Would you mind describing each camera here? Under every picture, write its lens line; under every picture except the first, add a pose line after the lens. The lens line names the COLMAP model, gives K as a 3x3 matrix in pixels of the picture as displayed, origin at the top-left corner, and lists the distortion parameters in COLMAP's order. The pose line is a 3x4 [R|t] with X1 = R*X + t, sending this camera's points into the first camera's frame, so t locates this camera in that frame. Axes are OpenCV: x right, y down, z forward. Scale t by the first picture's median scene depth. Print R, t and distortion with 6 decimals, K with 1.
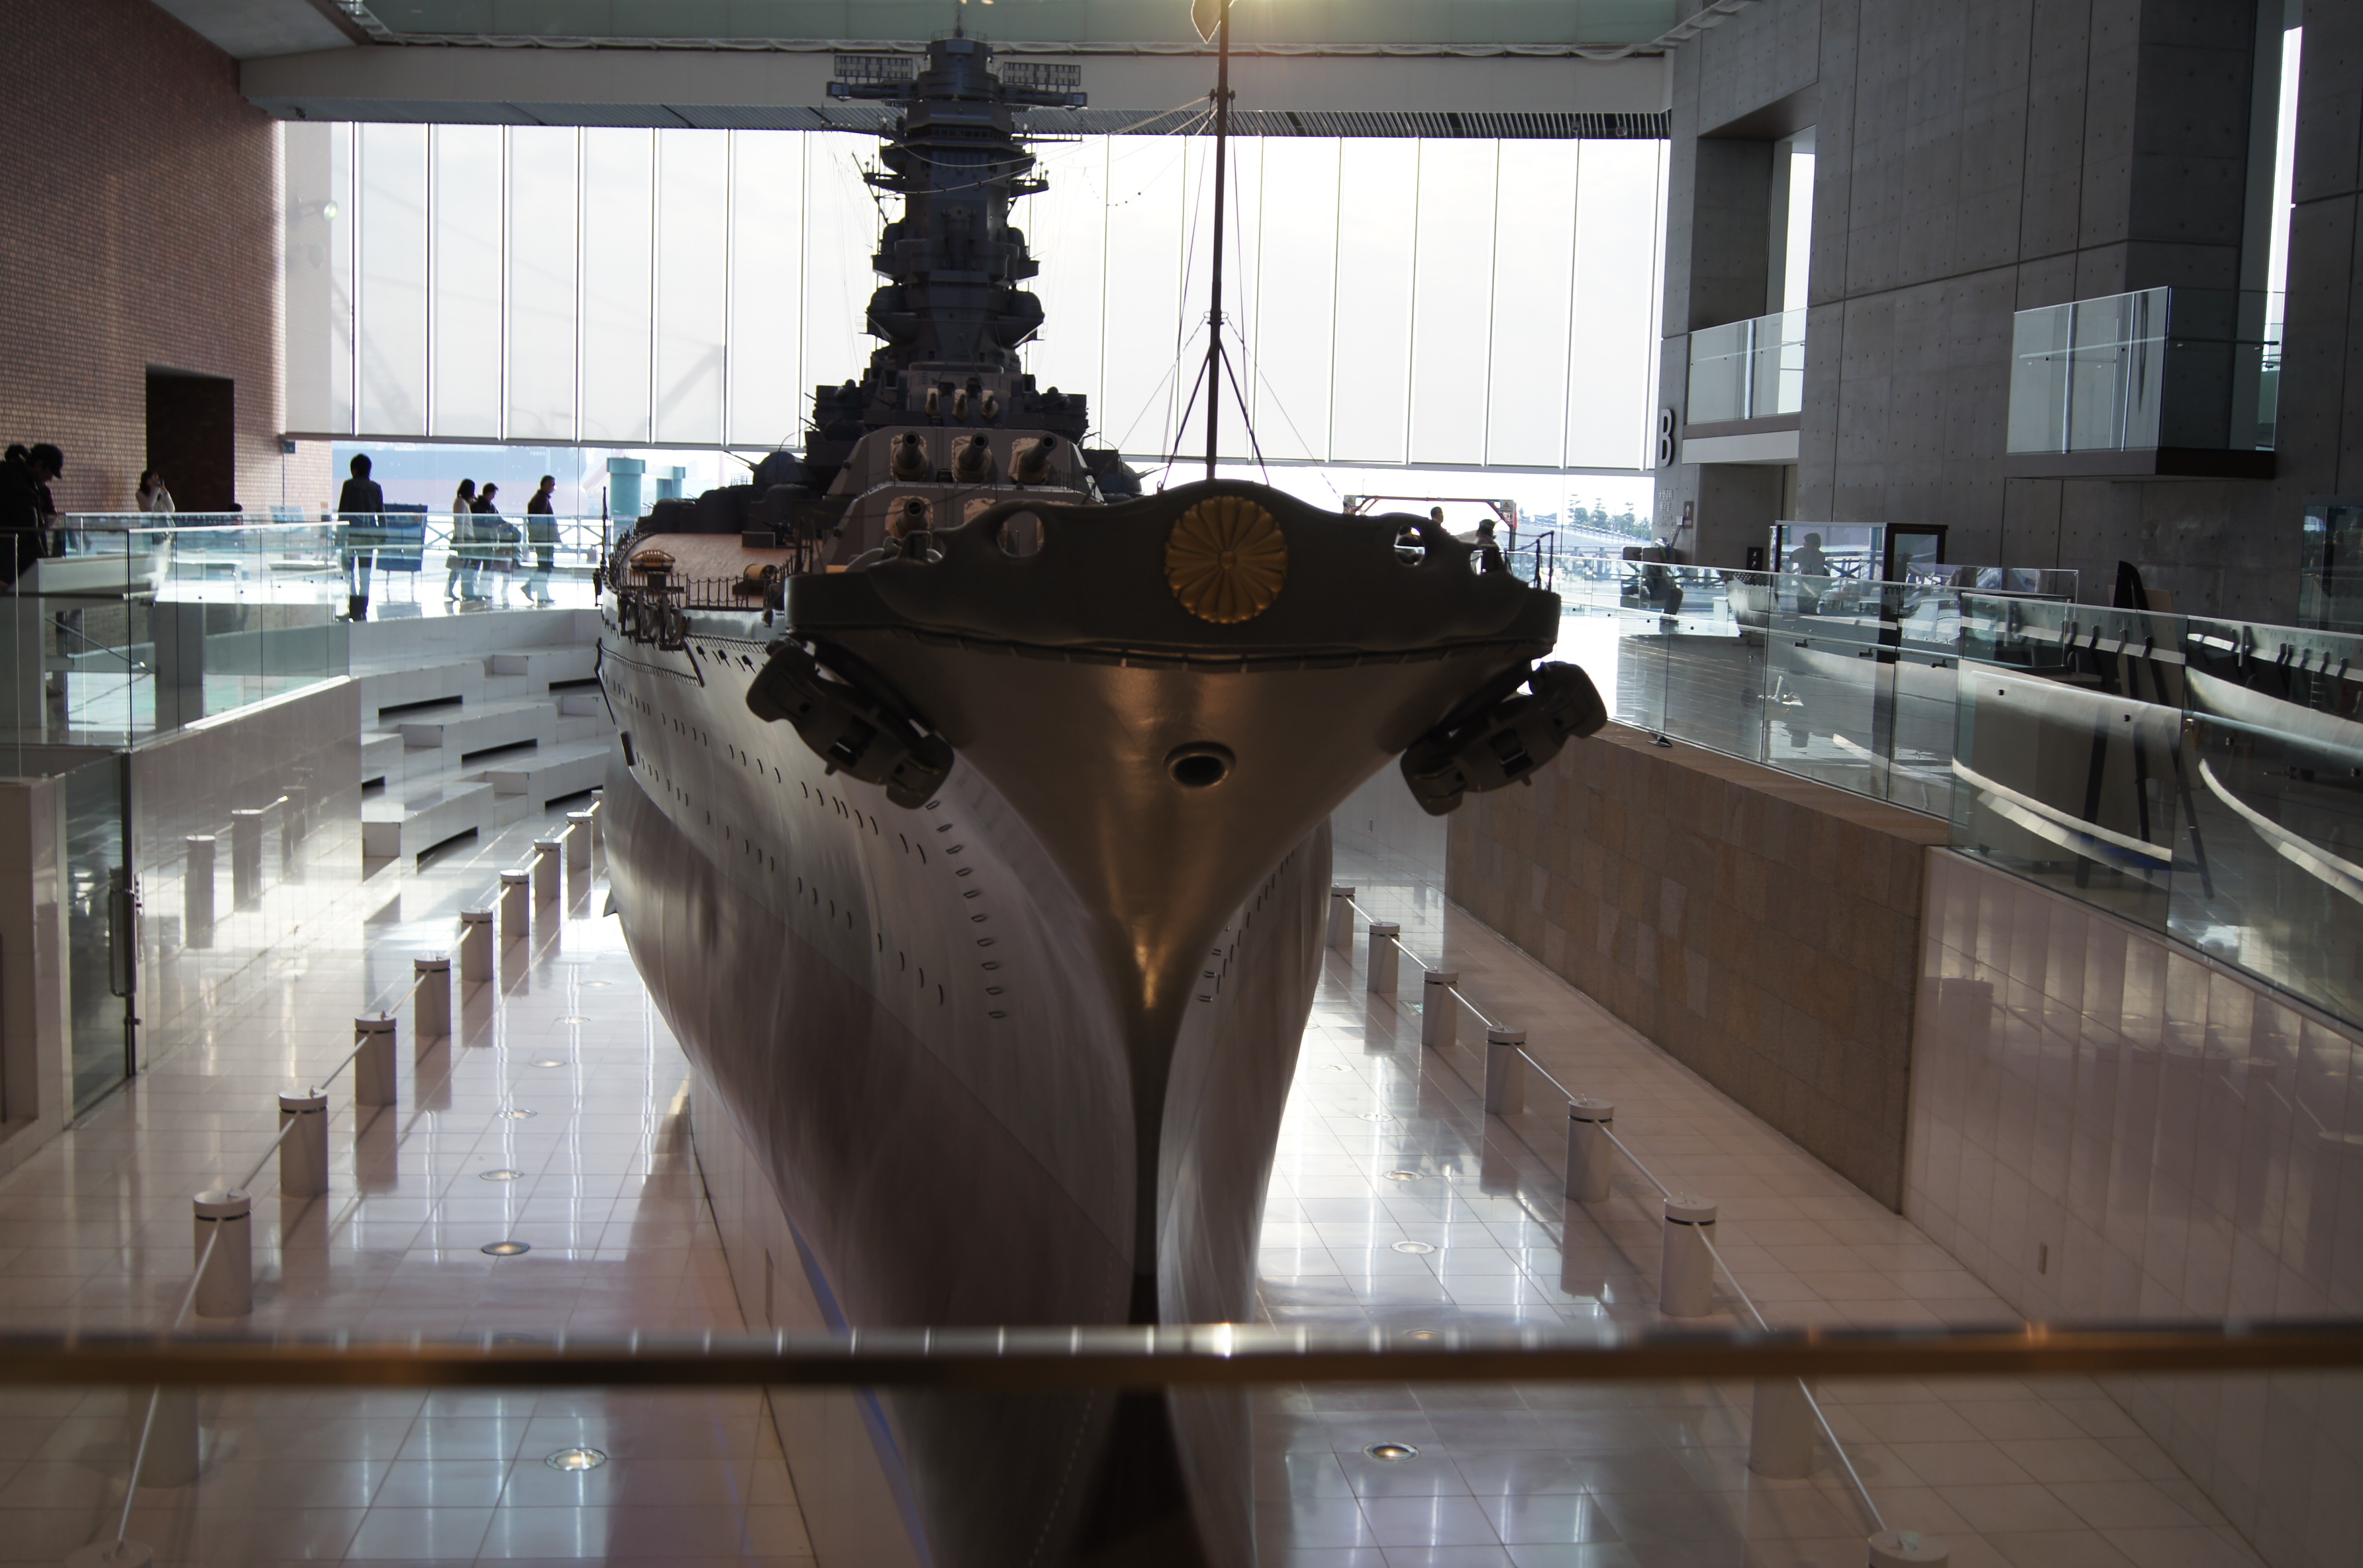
lens RADIAL K [[2497.8, 0, 1181.5], [0, 2497.8, 784.0], [0, 0, 1]] dist [-0.059916, 0.004776]
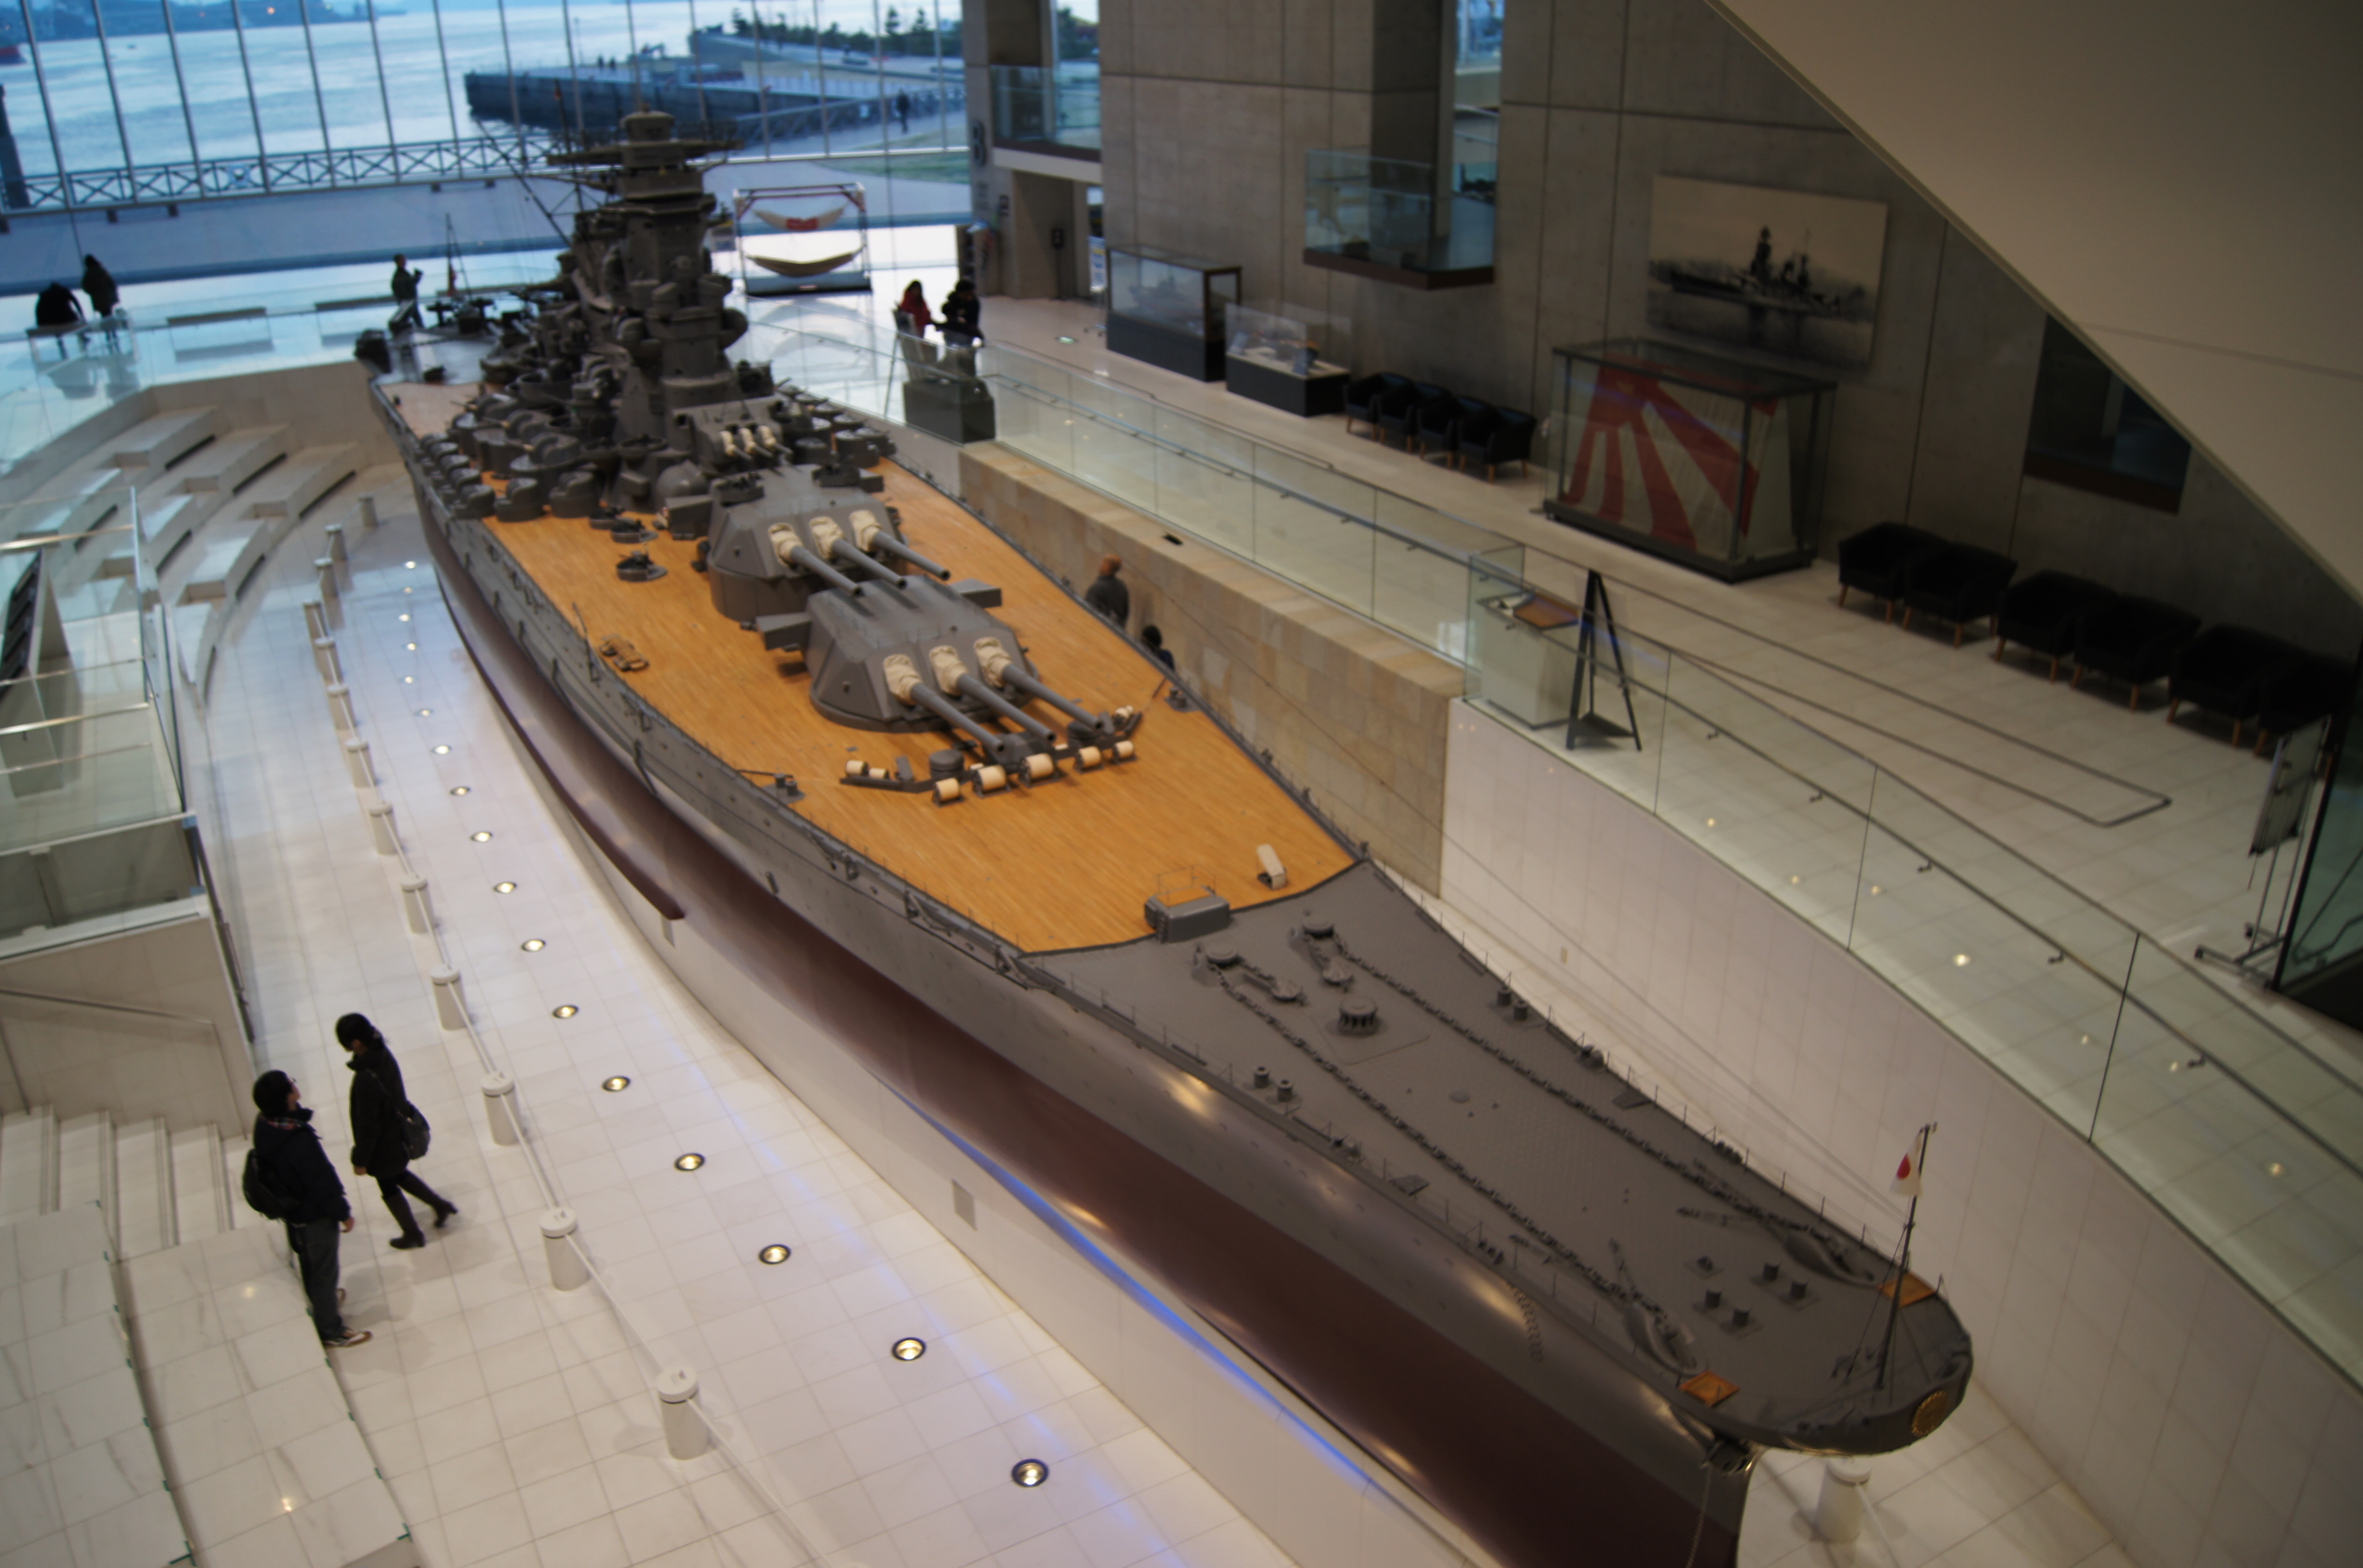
lens RADIAL K [[1844.4, 0, 1181.5], [0, 1844.4, 784.0], [0, 0, 1]] dist [-0.085676, 0.012665]
pose [[0.918471, -0.203229, 0.339278, -0.154345], [0.085943, 0.939932, 0.330365, -0.178642], [-0.386038, -0.274272, 0.880767, -0.022405]]
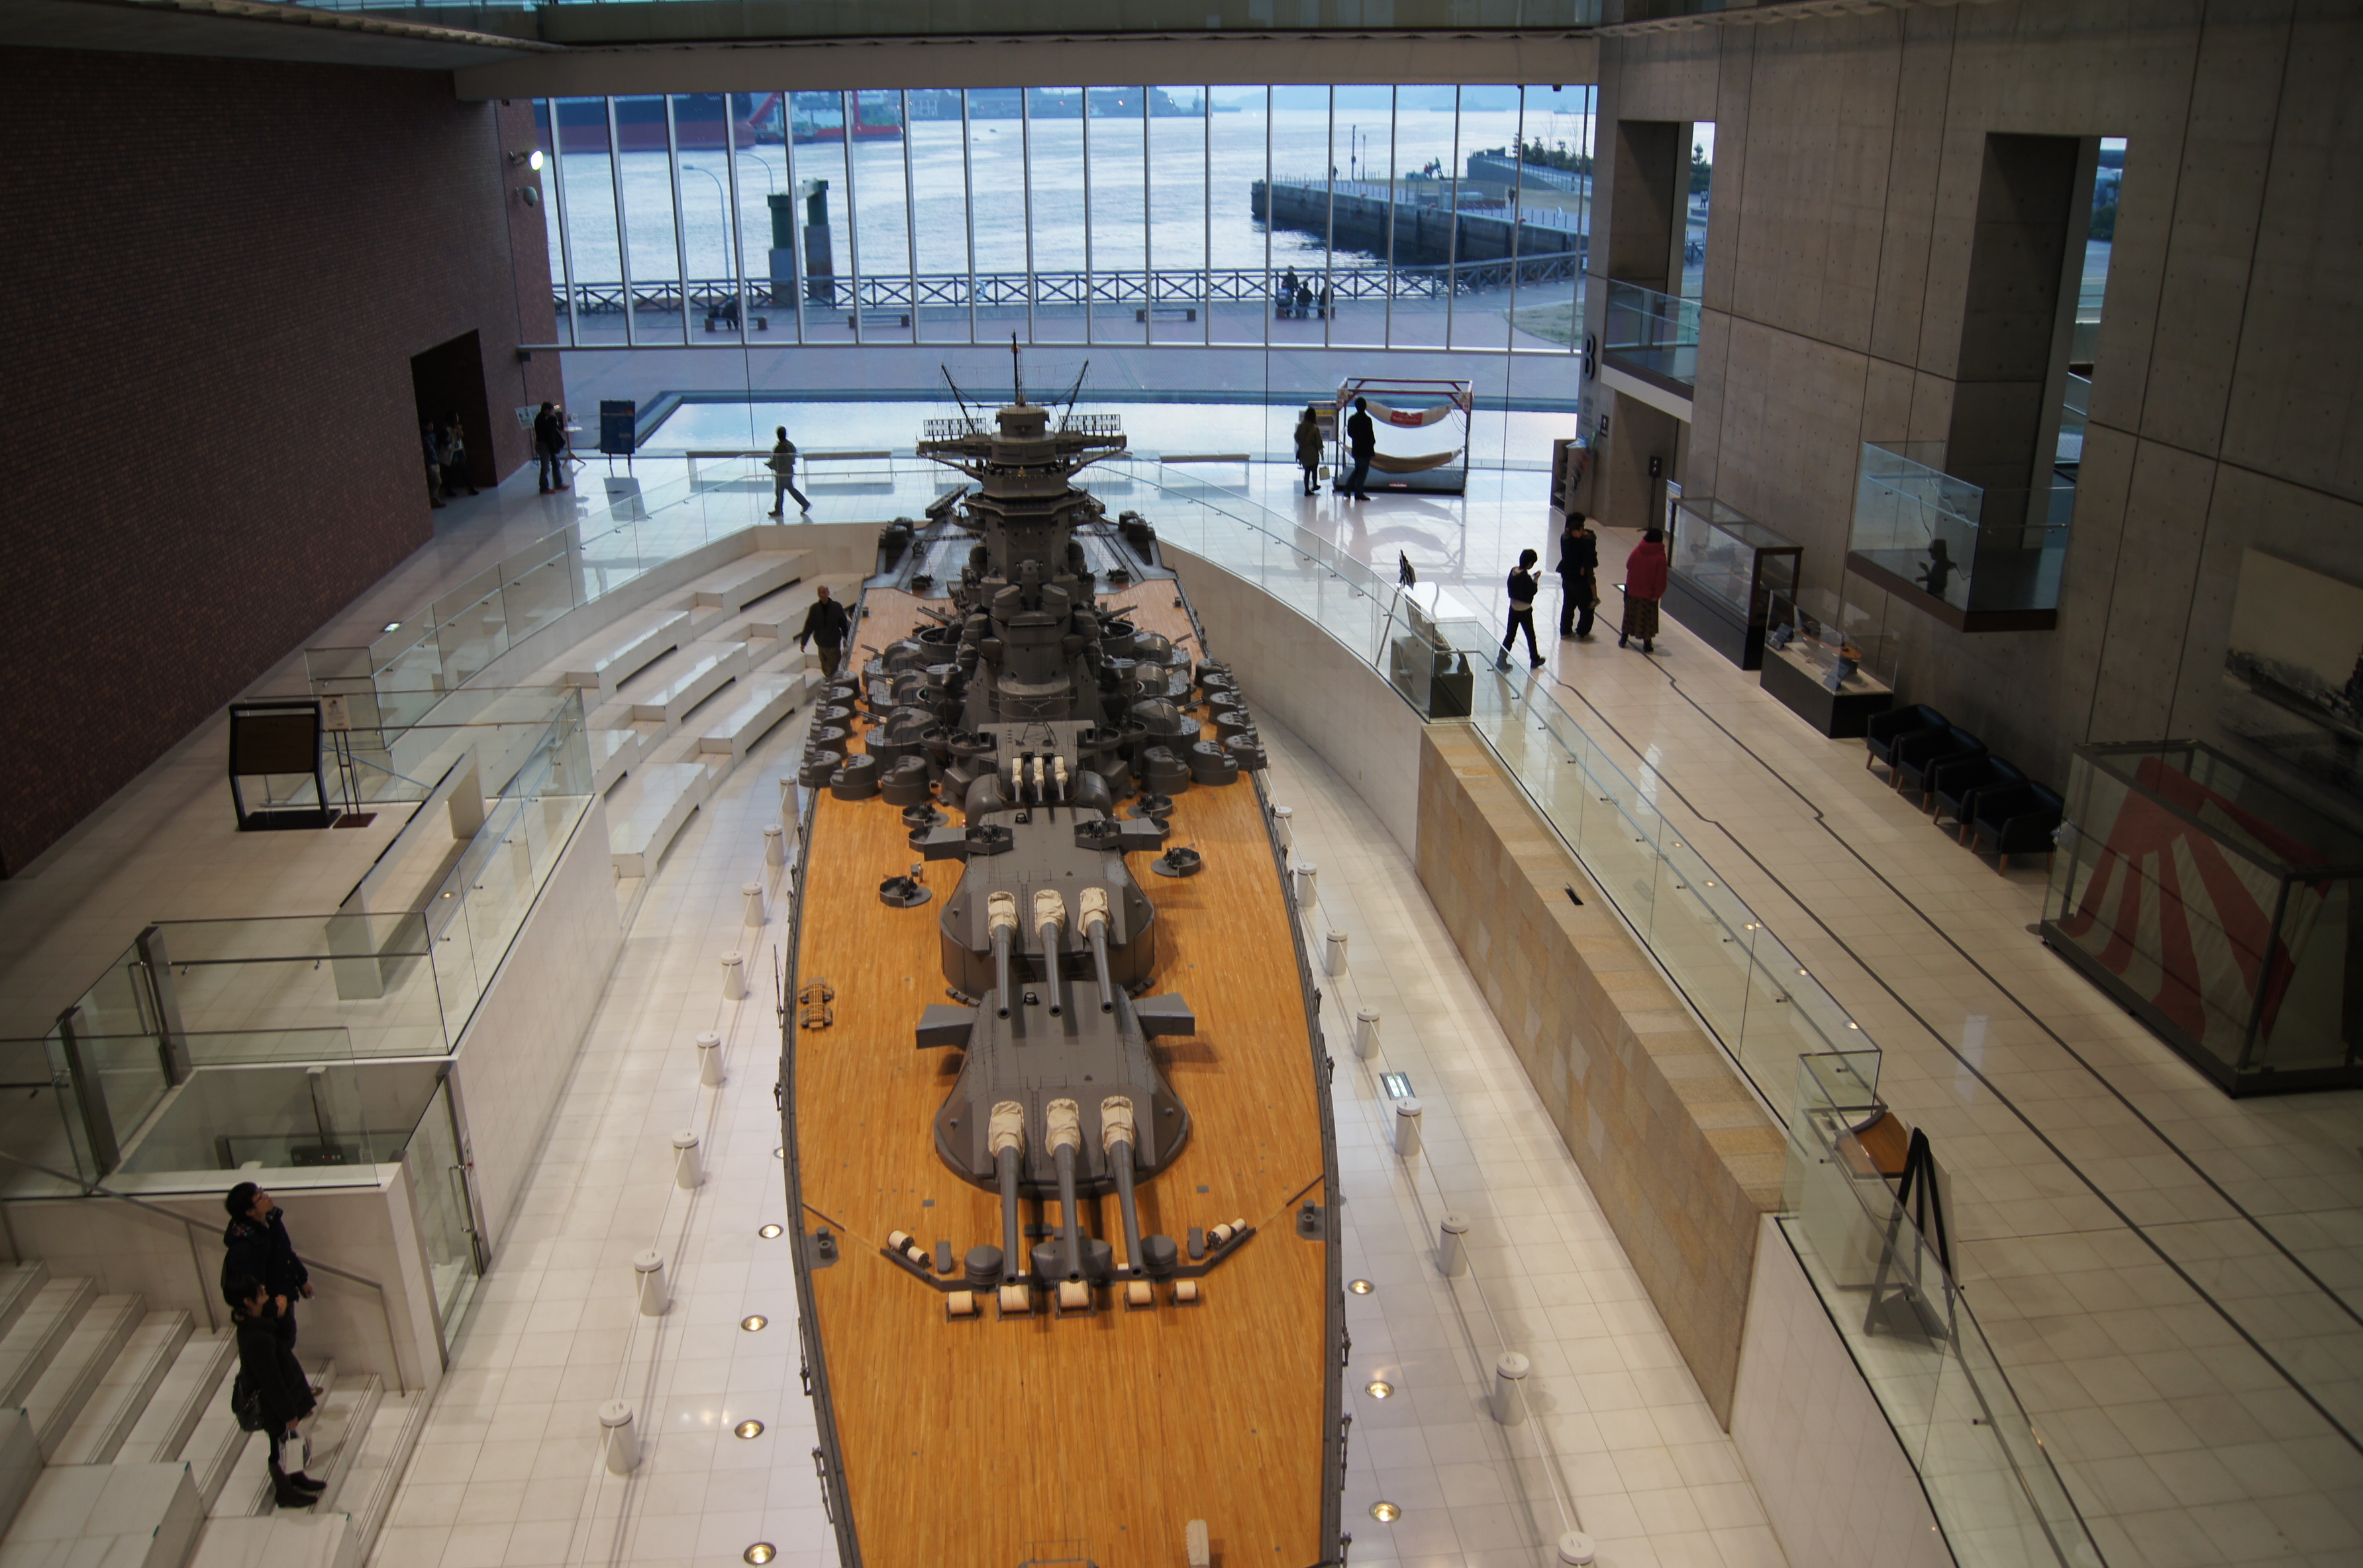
lens RADIAL K [[1844.4, 0, 1181.5], [0, 1844.4, 784.0], [0, 0, 1]] dist [-0.085676, 0.012665]
pose [[0.999237, -0.027572, -0.027674, 0.007433], [0.033785, 0.965582, 0.257896, -0.242869], [0.019611, -0.258635, 0.965776, 0.042907]]
